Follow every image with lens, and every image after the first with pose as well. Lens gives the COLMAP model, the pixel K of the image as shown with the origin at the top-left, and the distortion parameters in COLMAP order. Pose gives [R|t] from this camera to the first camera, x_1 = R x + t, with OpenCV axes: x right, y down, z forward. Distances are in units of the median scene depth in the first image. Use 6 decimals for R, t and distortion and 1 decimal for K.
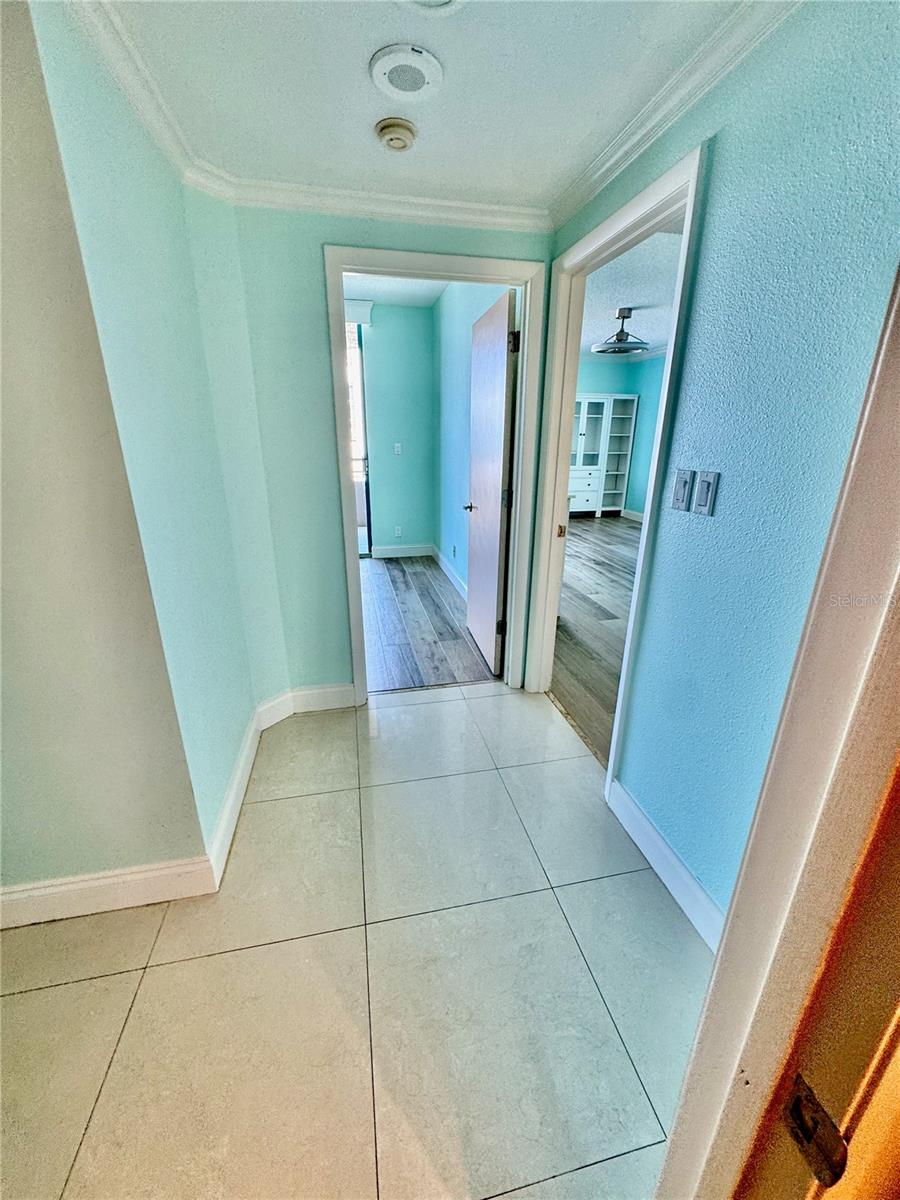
lens RADIAL K [[478.1, 0, 445.5], [0, 478.1, 602.3], [0, 0, 1]] dist [-0.000126, -0.000056]
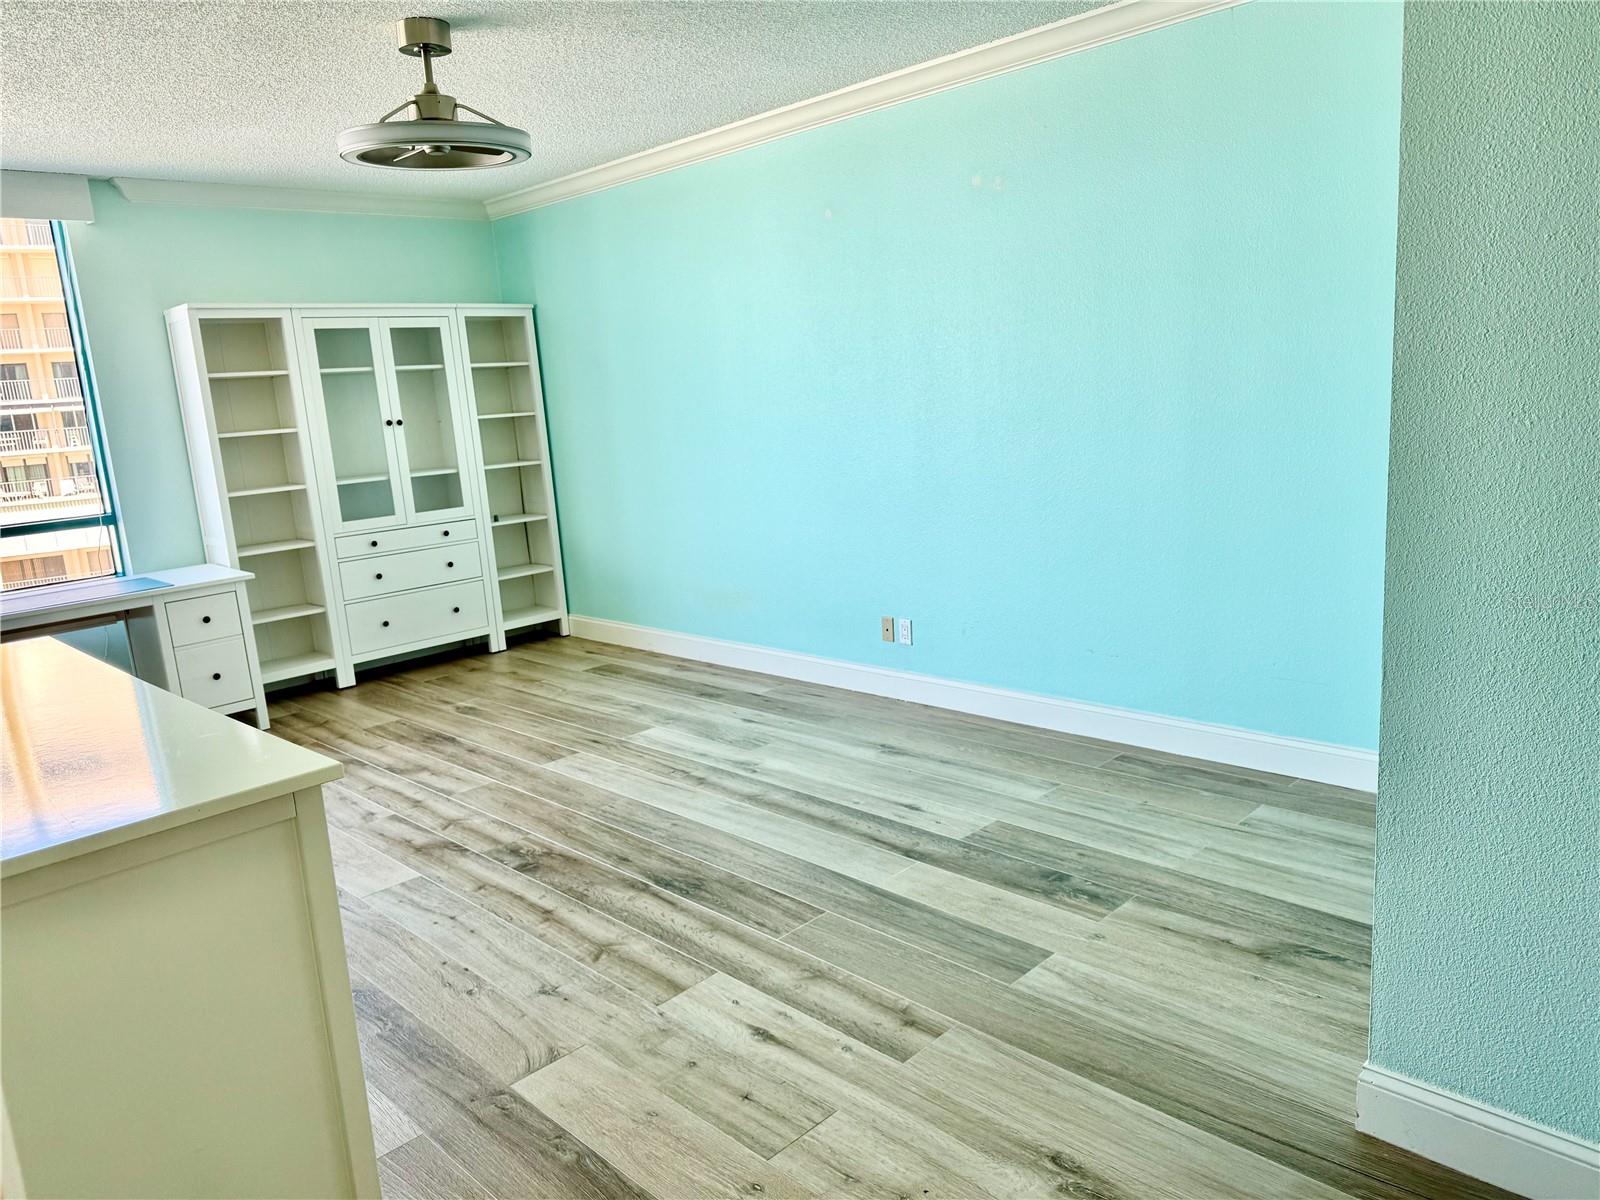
lens RADIAL K [[1120.2, 0, 803.8], [0, 1120.2, 603.1], [0, 0, 1]] dist [-0.003045, -0.002910]
pose [[0.833045, -0.163513, 0.528487, 0.096973], [0.247968, 0.964342, -0.092502, -0.094595], [-0.494517, 0.208106, 0.843887, 0.248228]]
